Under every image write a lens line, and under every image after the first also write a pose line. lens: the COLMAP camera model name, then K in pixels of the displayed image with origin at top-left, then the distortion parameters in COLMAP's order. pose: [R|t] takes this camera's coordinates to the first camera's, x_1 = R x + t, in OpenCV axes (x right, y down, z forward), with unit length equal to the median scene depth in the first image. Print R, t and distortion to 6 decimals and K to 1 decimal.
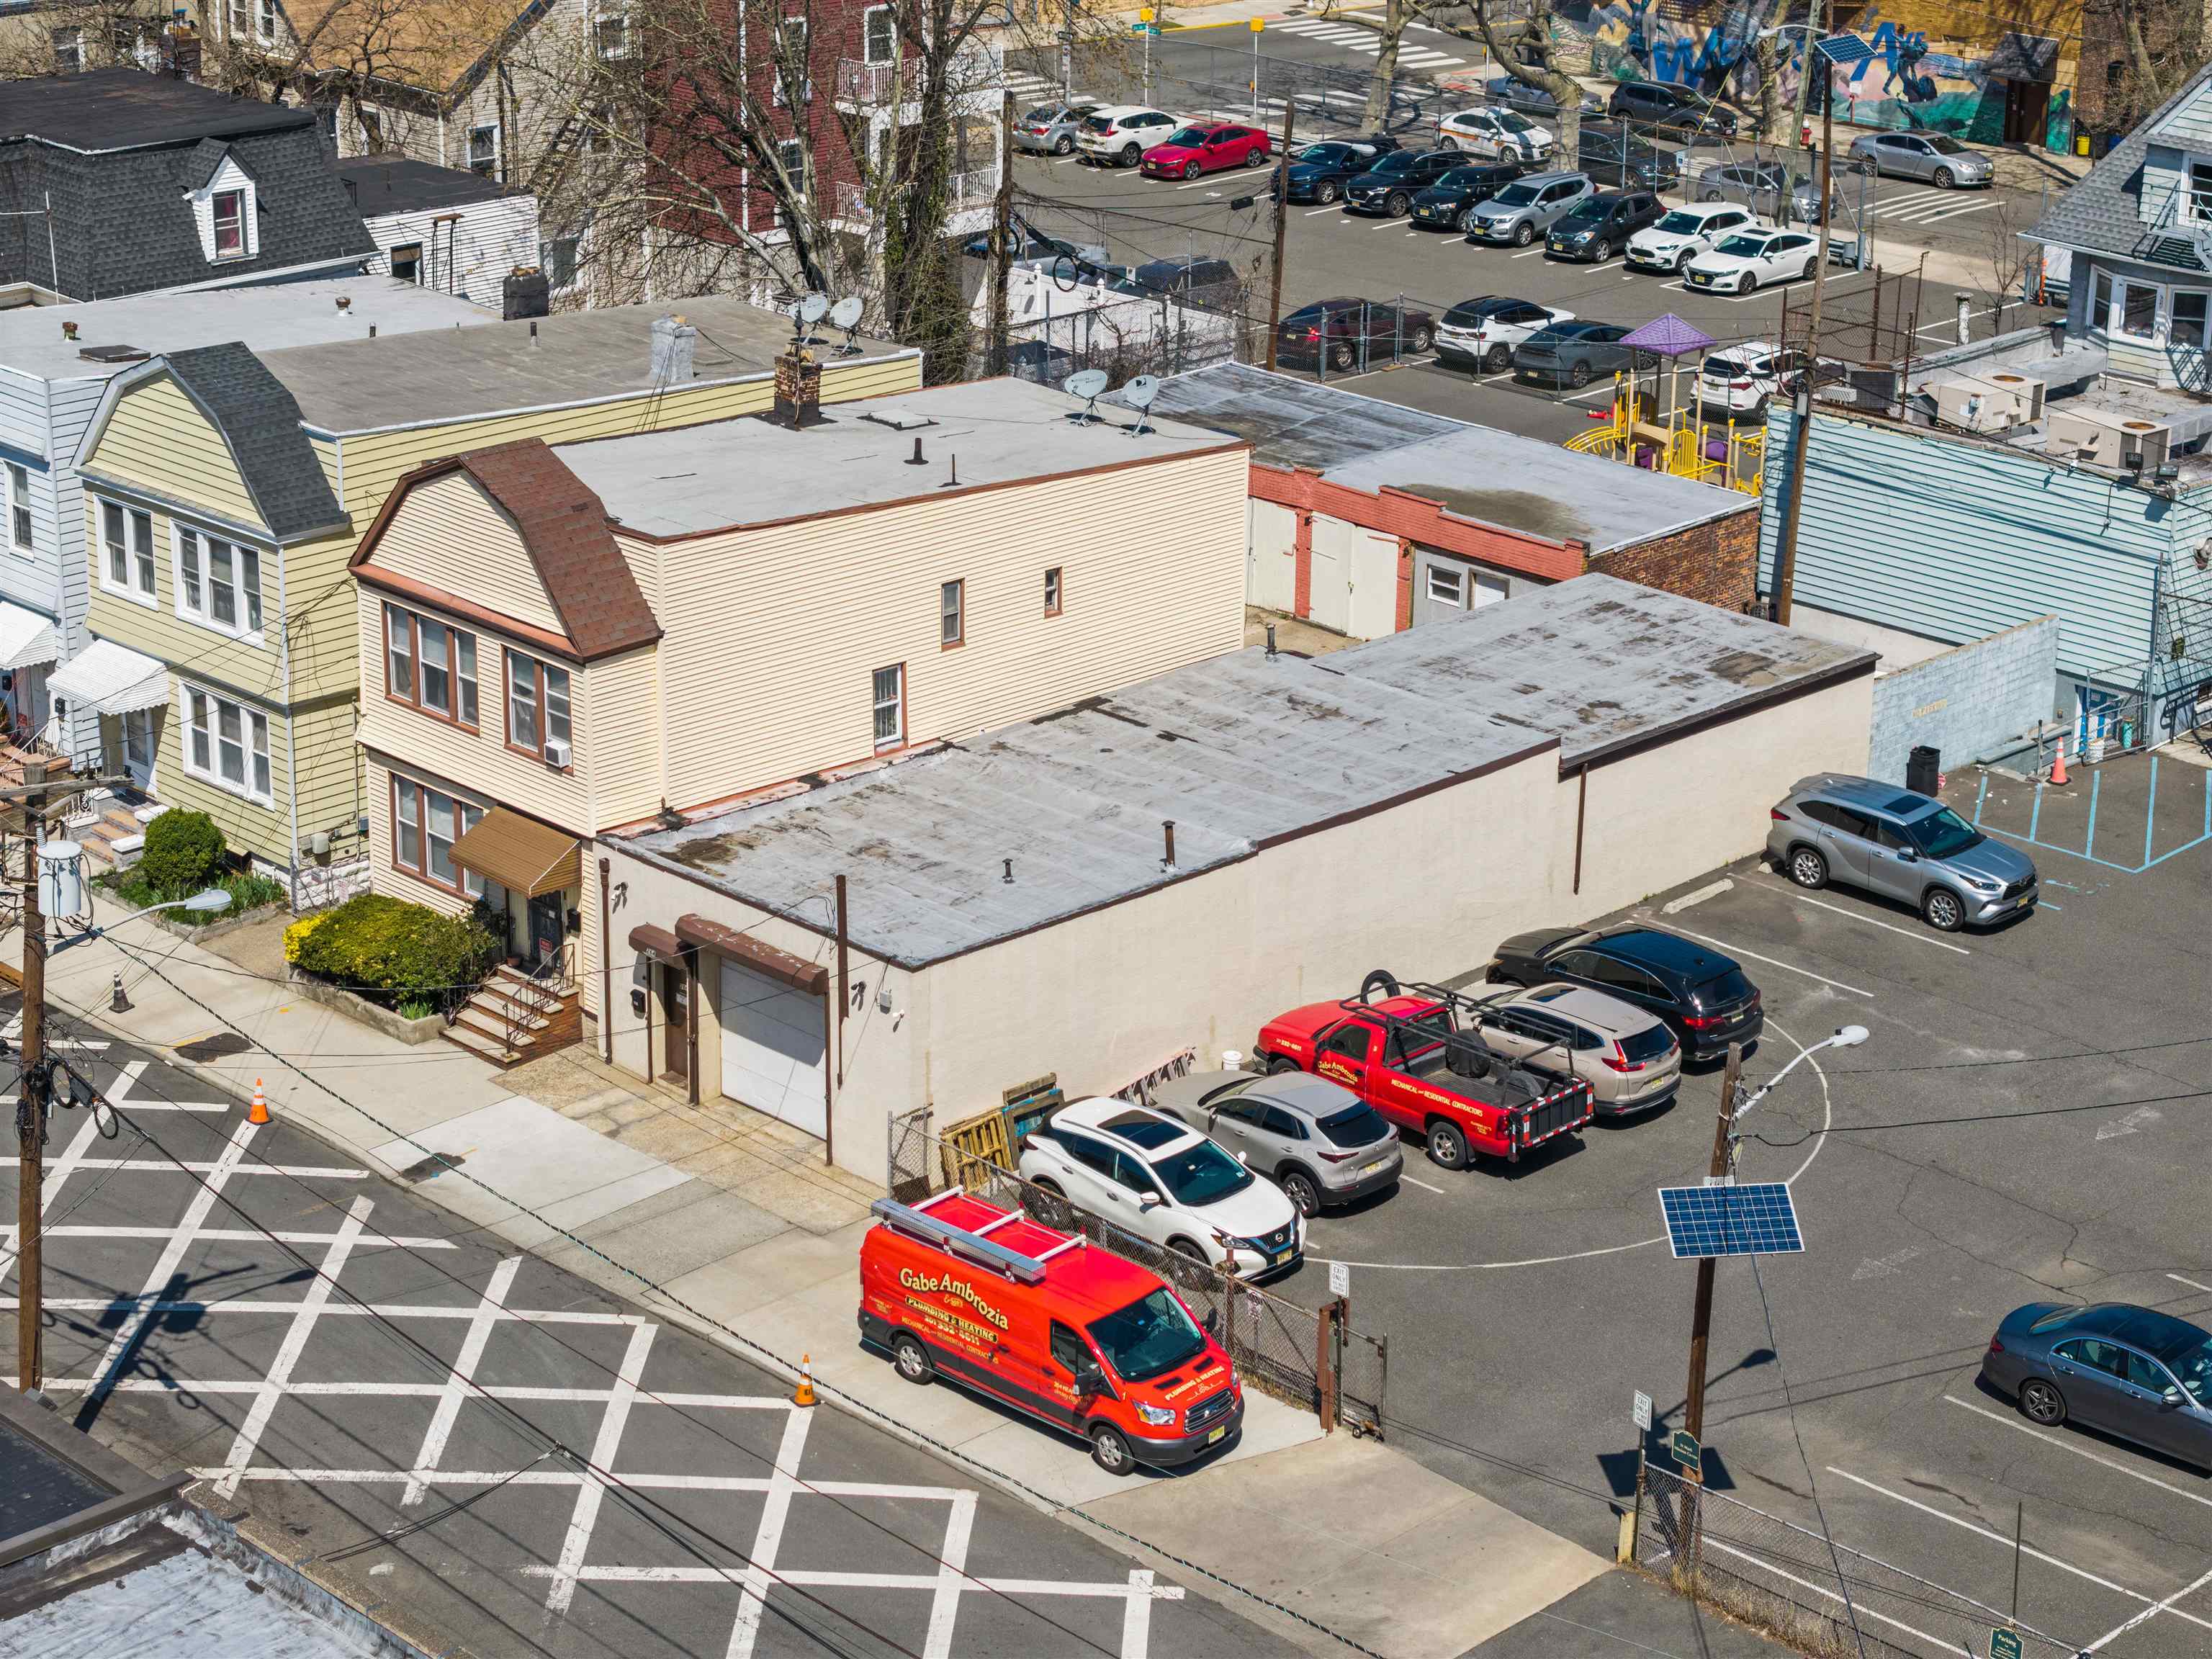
lens RADIAL K [[4469.5, 0, 1106.0], [0, 4469.5, 829.5], [0, 0, 1]] dist [0.013670, 0.232488]
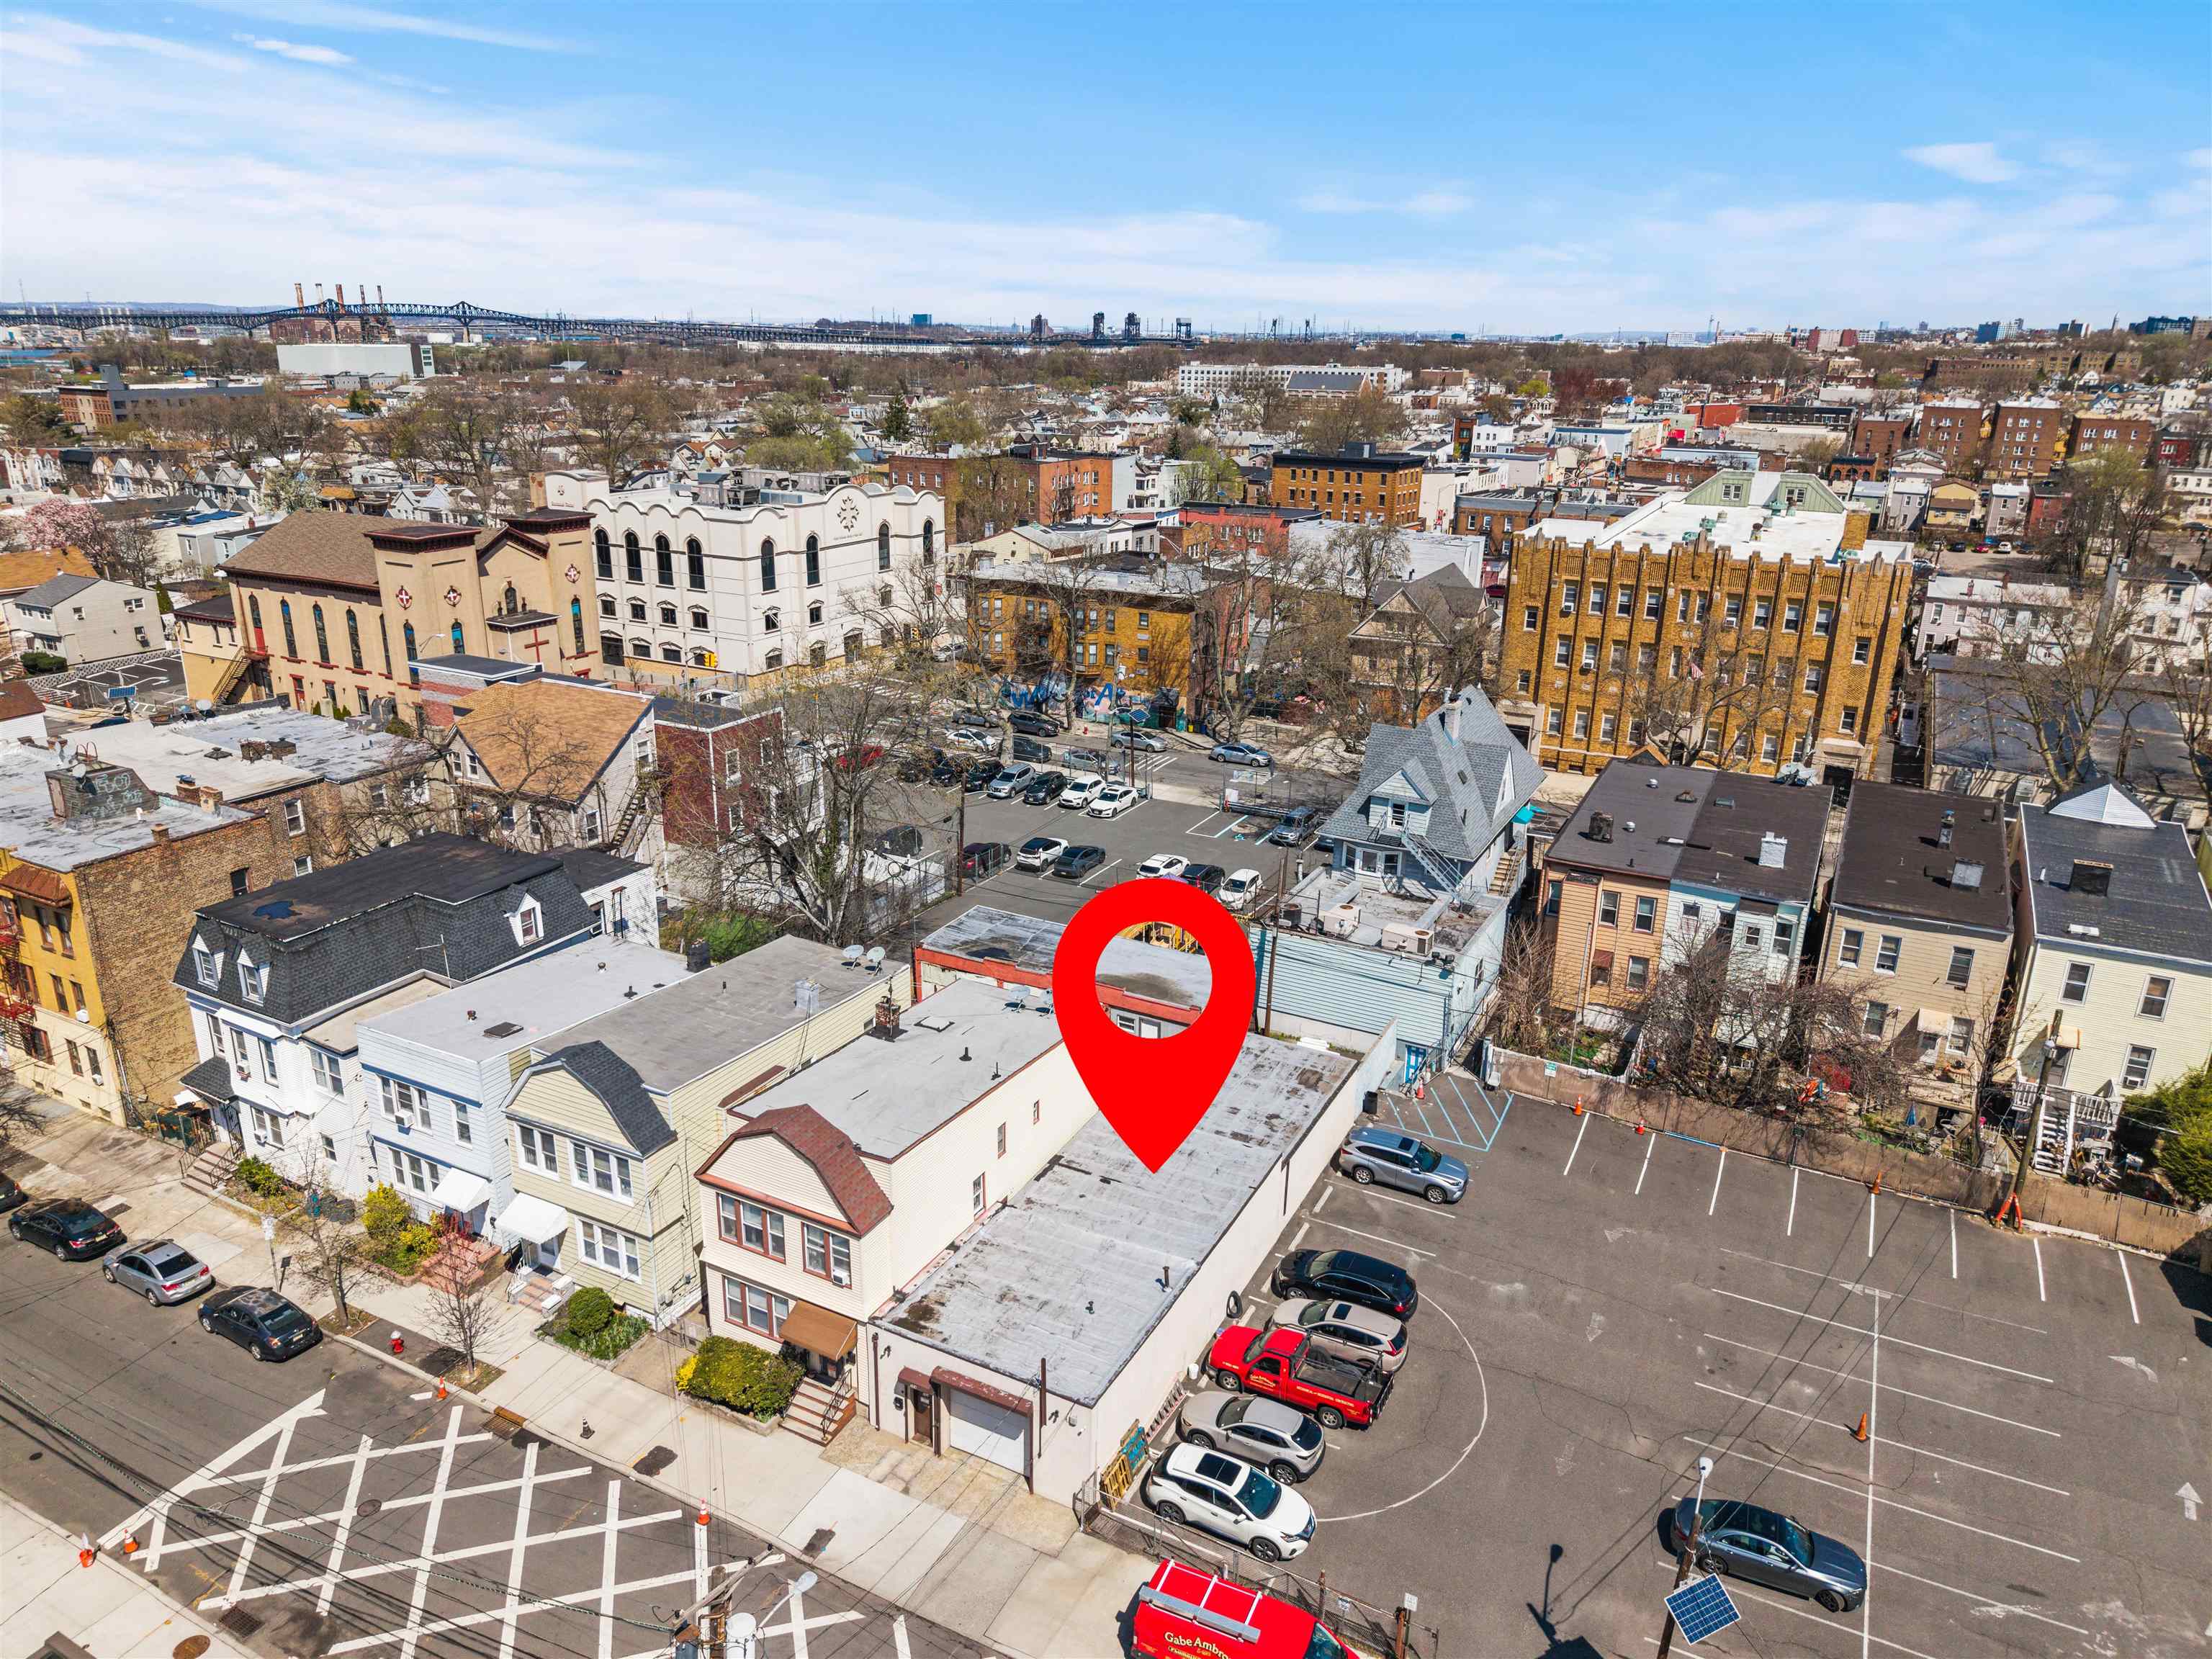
lens RADIAL K [[1476.1, 0, 1105.9], [0, 1476.1, 846.0], [0, 0, 1]] dist [0.056829, -0.080141]
pose [[0.949543, -0.097695, 0.298033, -0.171968], [0.098871, 0.995038, 0.011167, -0.179689], [-0.297645, 0.018863, 0.954490, 0.342747]]
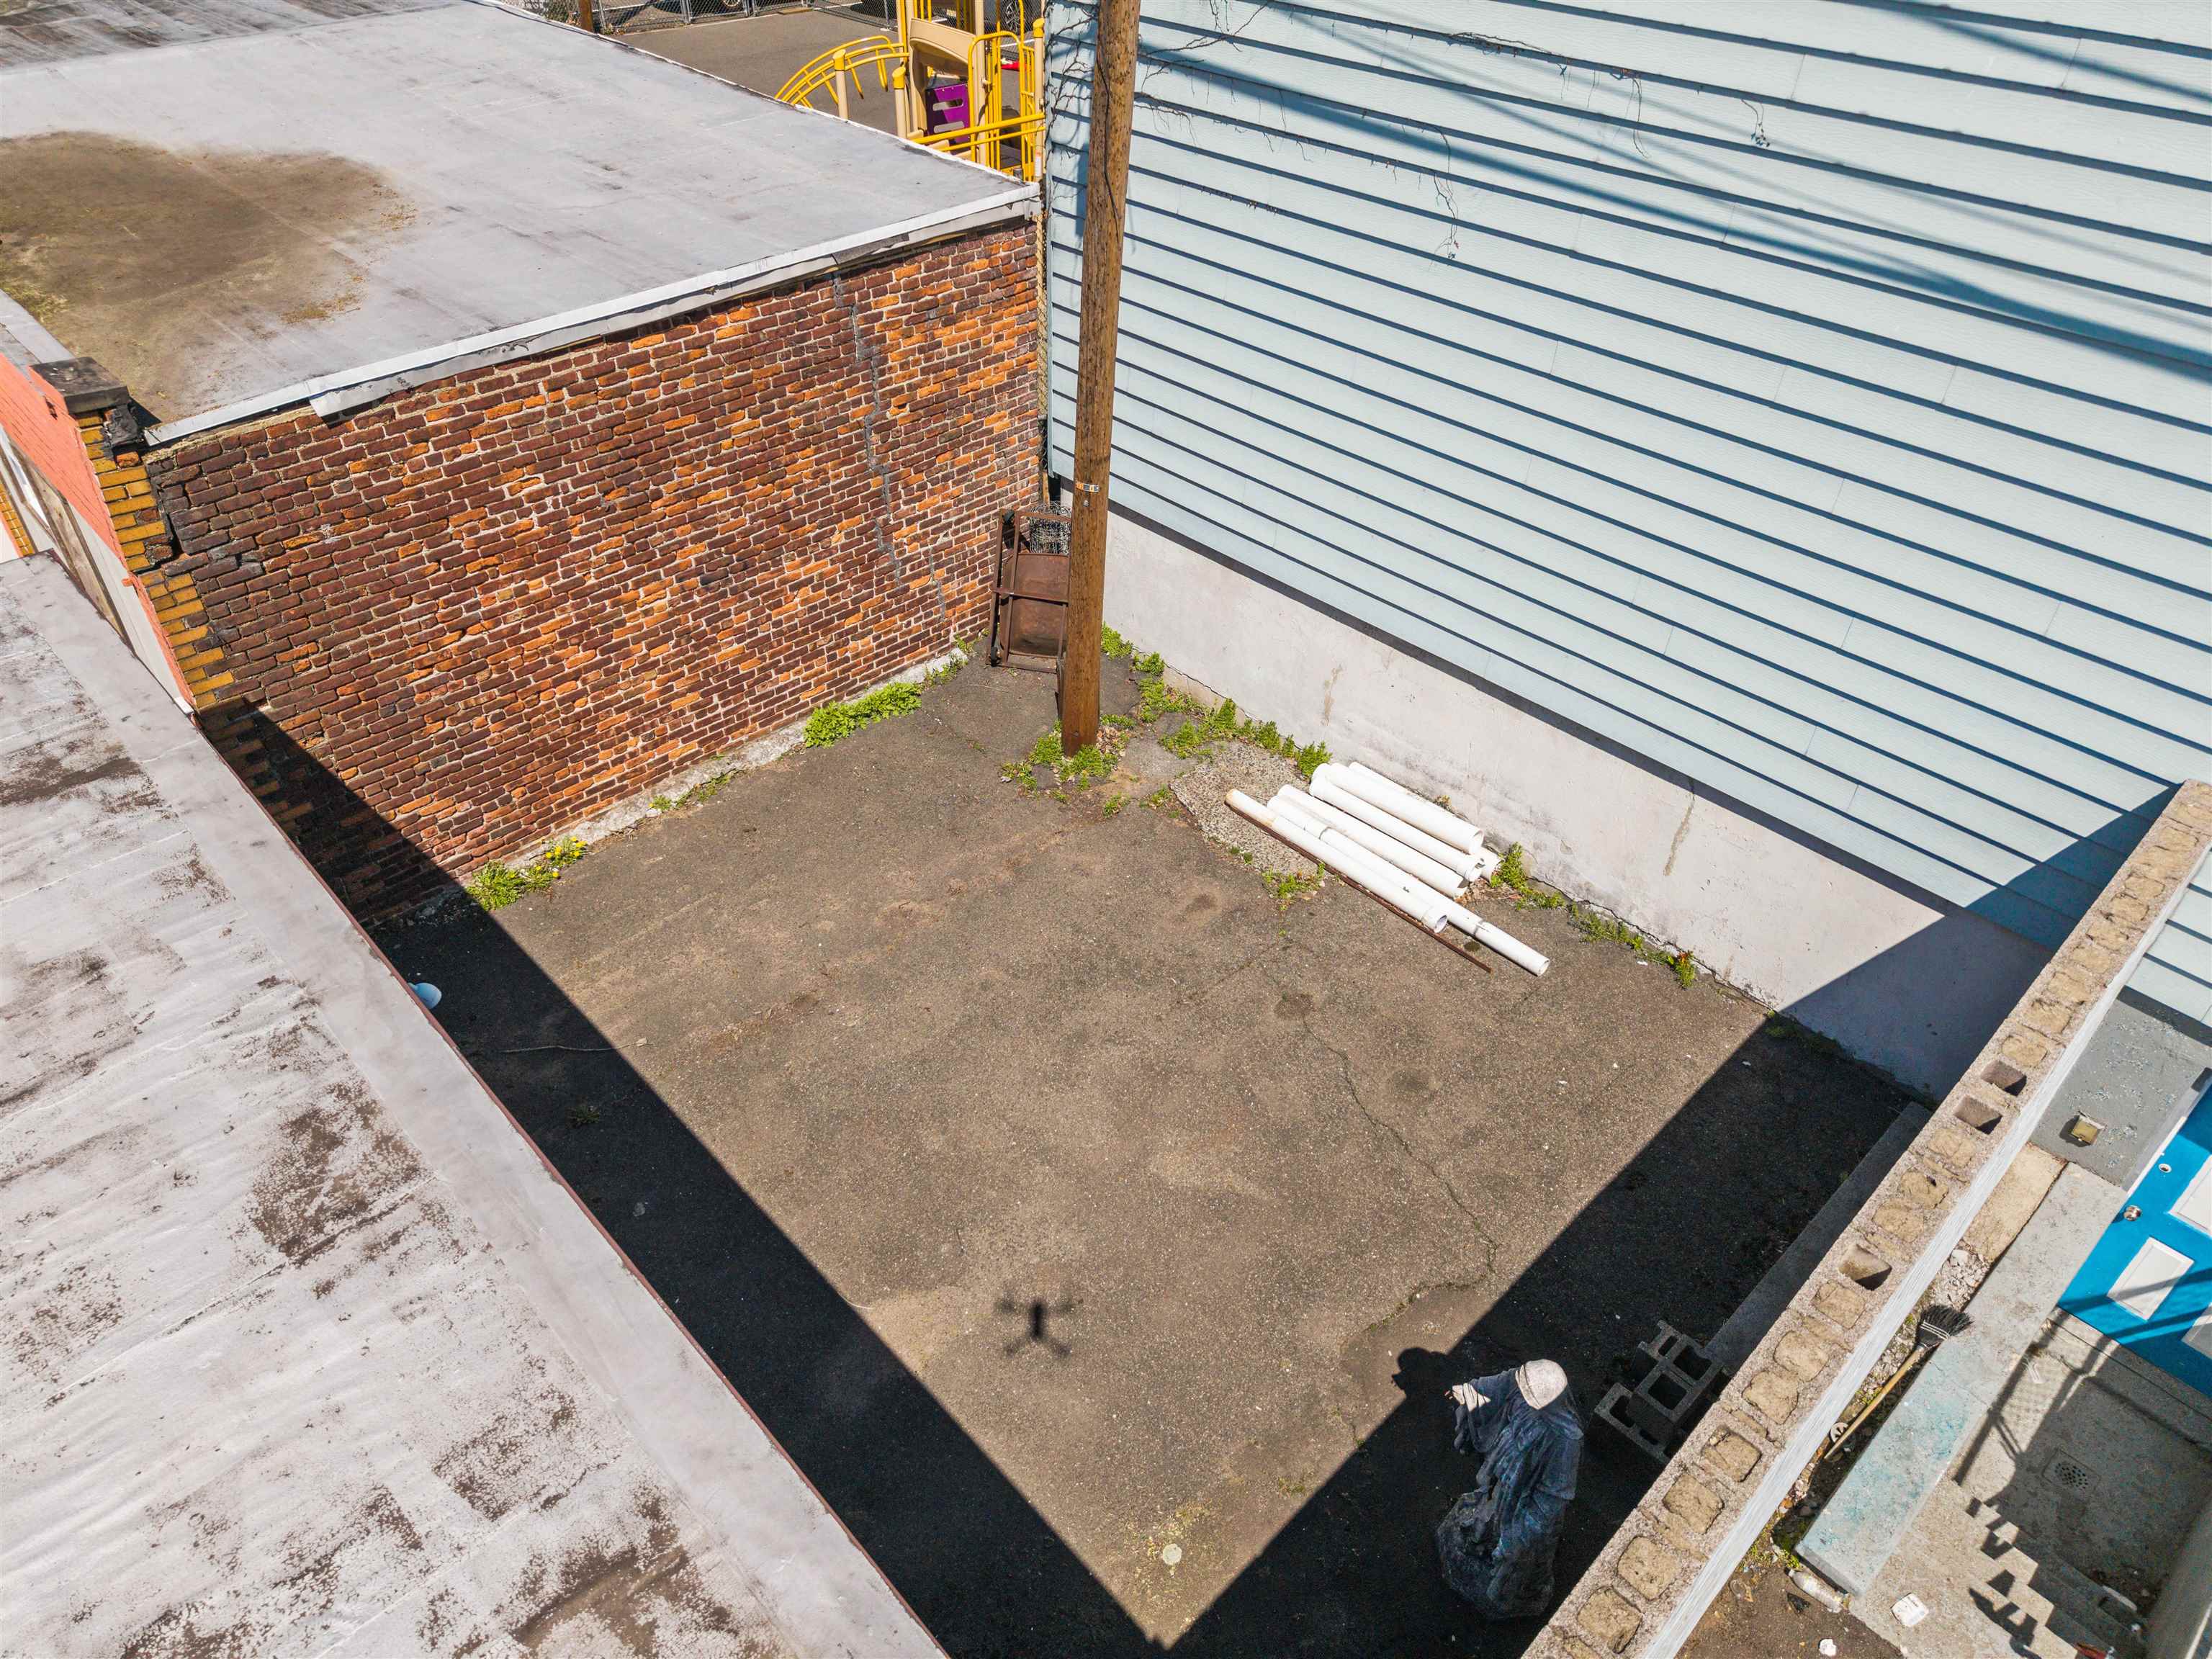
lens RADIAL K [[1476.1, 0, 1105.9], [0, 1476.1, 846.0], [0, 0, 1]] dist [0.056829, -0.080141]
pose [[0.999930, 0.011573, -0.002545, 0.179390], [-0.010070, 0.943135, 0.332257, -0.076790], [0.006245, -0.332208, 0.943186, 1.045280]]
